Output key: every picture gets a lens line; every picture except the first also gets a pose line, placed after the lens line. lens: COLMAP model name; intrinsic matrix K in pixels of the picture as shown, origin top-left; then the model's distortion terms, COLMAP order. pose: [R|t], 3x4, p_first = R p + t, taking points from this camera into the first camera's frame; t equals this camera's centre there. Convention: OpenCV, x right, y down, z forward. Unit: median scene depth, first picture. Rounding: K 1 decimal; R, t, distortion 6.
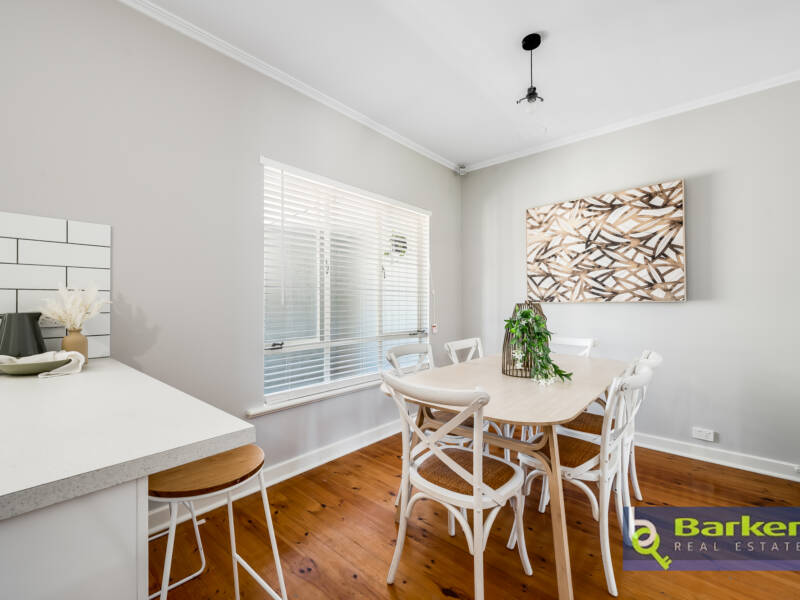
lens RADIAL K [[358.1, 0, 404.0], [0, 358.1, 301.8], [0, 0, 1]] dist [0.002002, -0.001788]
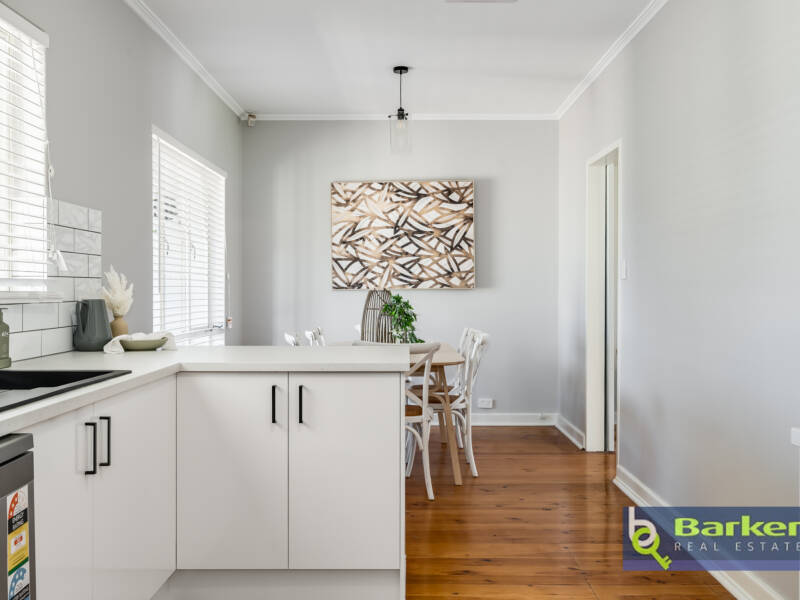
lens RADIAL K [[790.2, 0, 411.7], [0, 790.2, 288.4], [0, 0, 1]] dist [-0.012308, 0.000000]
pose [[0.750168, 0.001675, 0.661245, -0.920483], [-0.003481, 0.999993, 0.001416, -0.004461], [-0.661238, -0.003364, 0.750168, -0.674316]]
